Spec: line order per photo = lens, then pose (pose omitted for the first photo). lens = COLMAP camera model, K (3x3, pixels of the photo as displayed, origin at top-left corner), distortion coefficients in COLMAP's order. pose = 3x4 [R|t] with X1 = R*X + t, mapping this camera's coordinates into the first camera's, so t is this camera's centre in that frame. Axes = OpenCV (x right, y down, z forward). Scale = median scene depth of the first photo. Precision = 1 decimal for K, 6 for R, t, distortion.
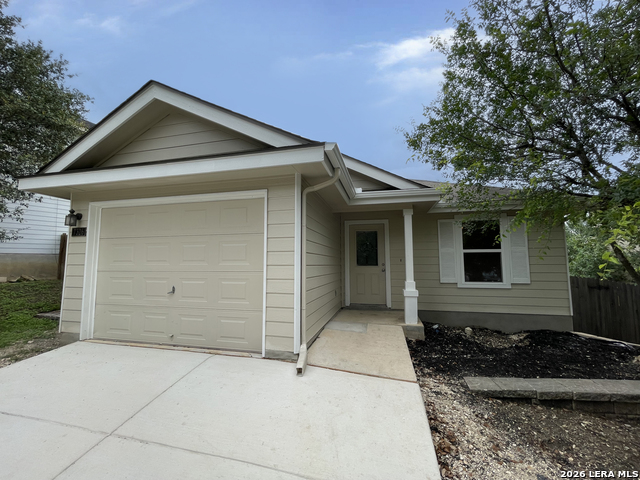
lens RADIAL K [[260.0, 0, 321.6], [0, 260.0, 240.4], [0, 0, 1]] dist [-0.002867, 0.000526]
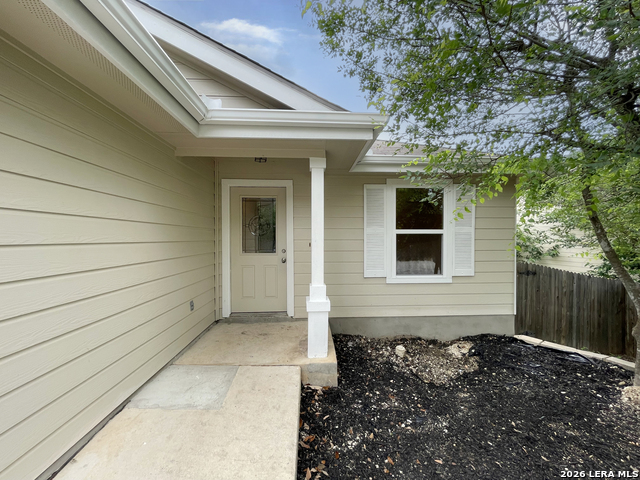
lens RADIAL K [[260.0, 0, 322.9], [0, 260.0, 239.8], [0, 0, 1]] dist [-0.002867, 0.000526]
pose [[0.960202, -0.002671, 0.279292, 0.234947], [-0.024884, 0.995160, 0.095066, 0.002767], [-0.278194, -0.098233, 0.955488, 0.558557]]
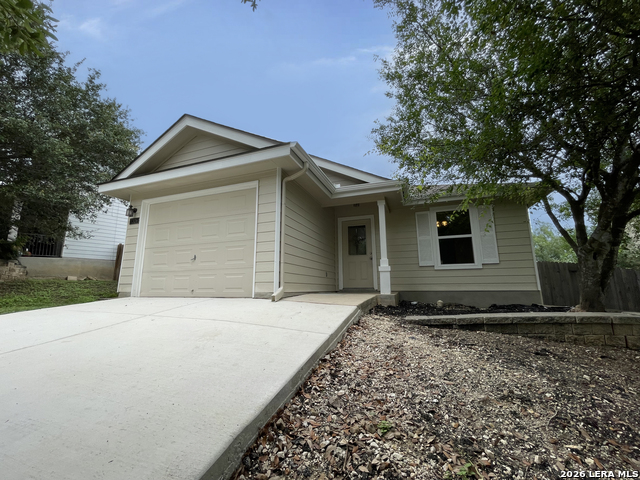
lens RADIAL K [[260.0, 0, 320.2], [0, 260.0, 240.1], [0, 0, 1]] dist [-0.002867, 0.000526]
pose [[0.993049, -0.024994, -0.115020, 0.232671], [0.013945, 0.995295, -0.095878, 0.222742], [0.116875, 0.093607, 0.988725, -0.272870]]
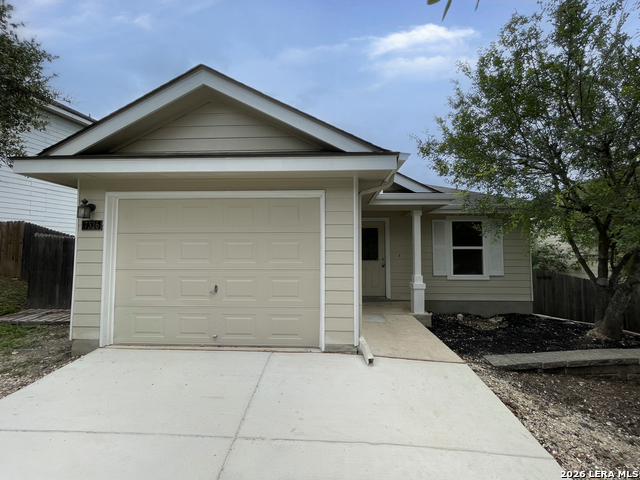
lens RADIAL K [[260.0, 0, 322.9], [0, 260.0, 239.8], [0, 0, 1]] dist [-0.002867, 0.000526]
pose [[0.980446, 0.014547, 0.196248, -0.346802], [-0.021708, 0.999173, 0.034388, -0.030086], [-0.195585, -0.037976, 0.979951, -0.011027]]
